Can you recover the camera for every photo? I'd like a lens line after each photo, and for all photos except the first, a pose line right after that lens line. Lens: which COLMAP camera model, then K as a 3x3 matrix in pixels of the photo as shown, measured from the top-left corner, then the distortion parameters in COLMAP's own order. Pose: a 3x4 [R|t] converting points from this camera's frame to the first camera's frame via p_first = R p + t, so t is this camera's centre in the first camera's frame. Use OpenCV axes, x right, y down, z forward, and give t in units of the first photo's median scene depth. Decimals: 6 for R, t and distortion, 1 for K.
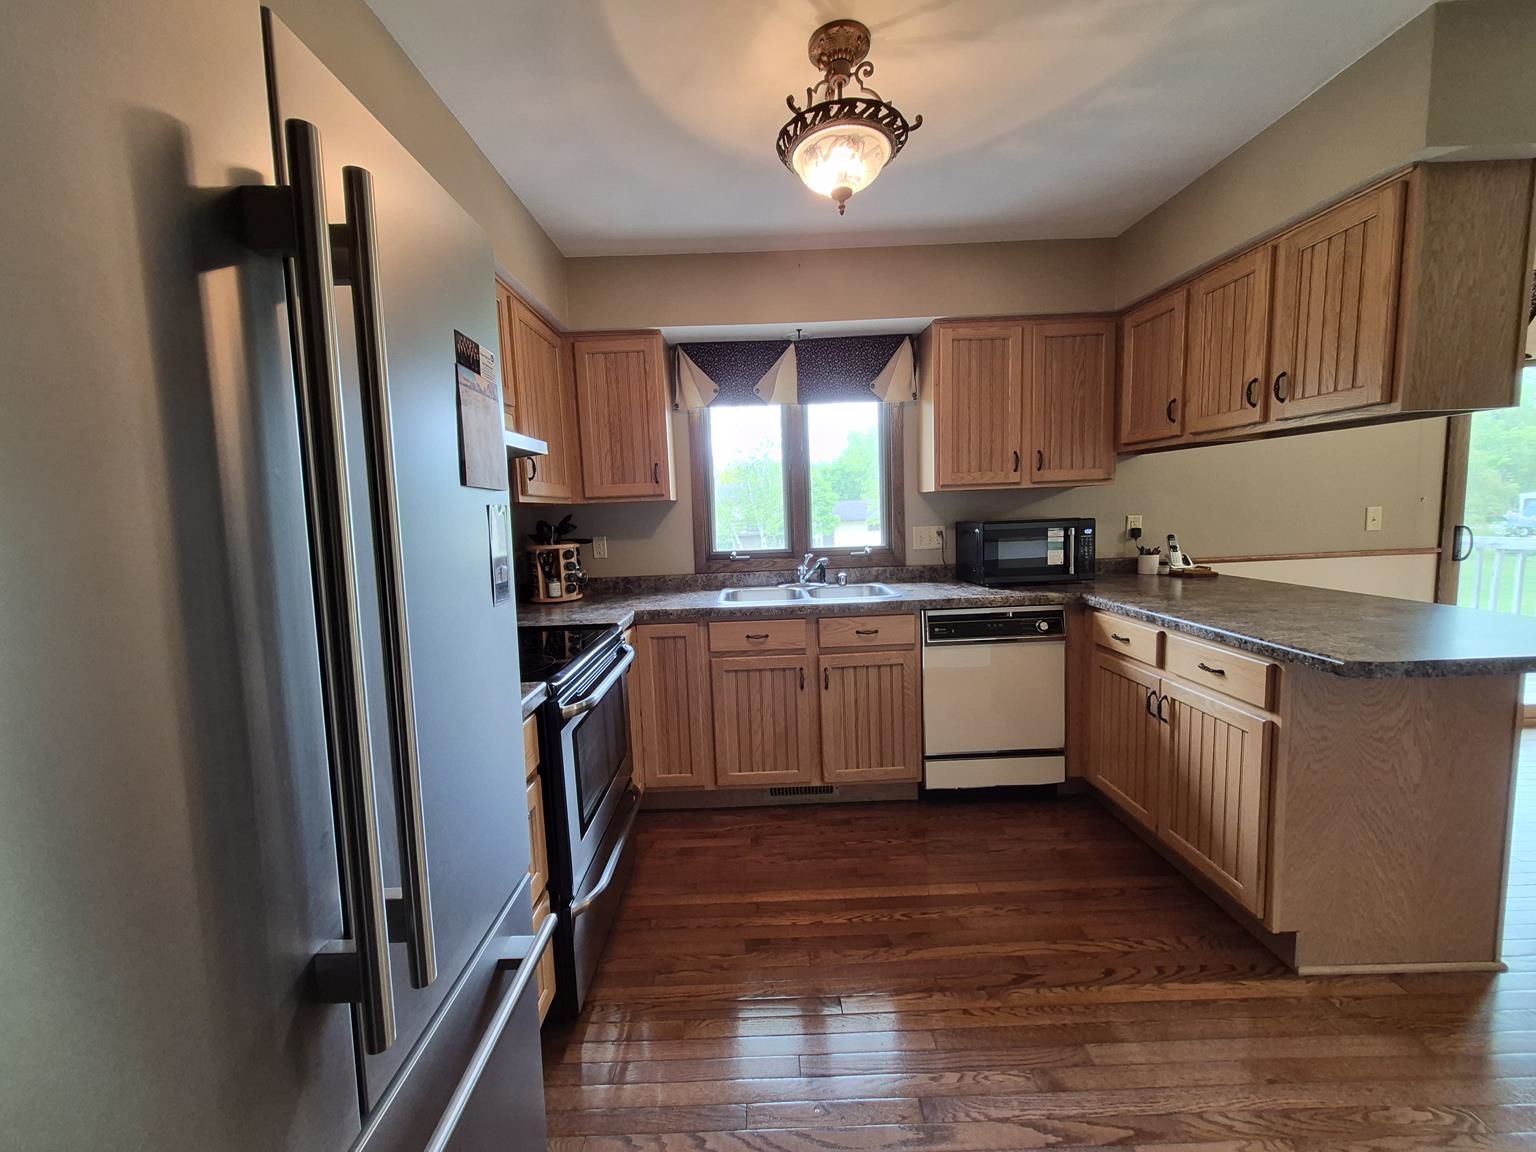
lens RADIAL K [[602.7, 0, 755.2], [0, 602.7, 569.3], [0, 0, 1]] dist [0.003320, -0.001178]
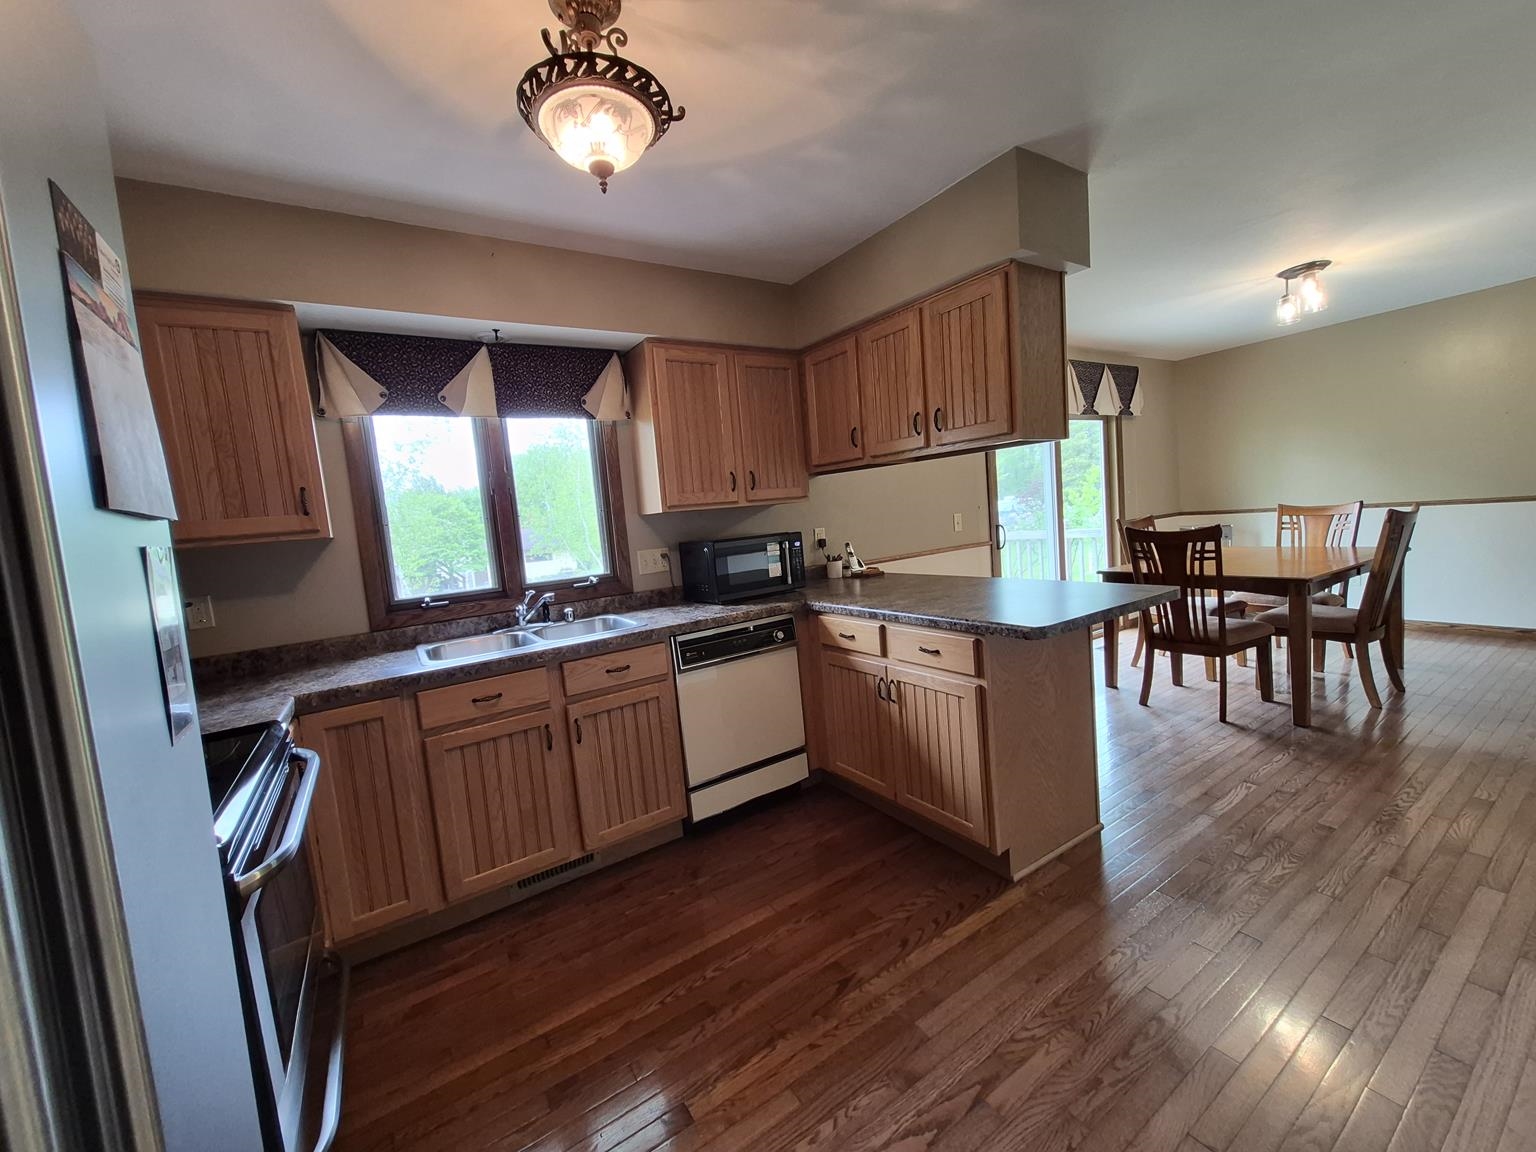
lens RADIAL K [[602.7, 0, 759.7], [0, 602.7, 569.1], [0, 0, 1]] dist [0.003320, -0.001178]
pose [[0.843168, -0.083796, 0.531080, -0.103175], [0.107783, 0.994072, -0.014273, -0.009599], [-0.526736, 0.069276, 0.847201, 0.112249]]
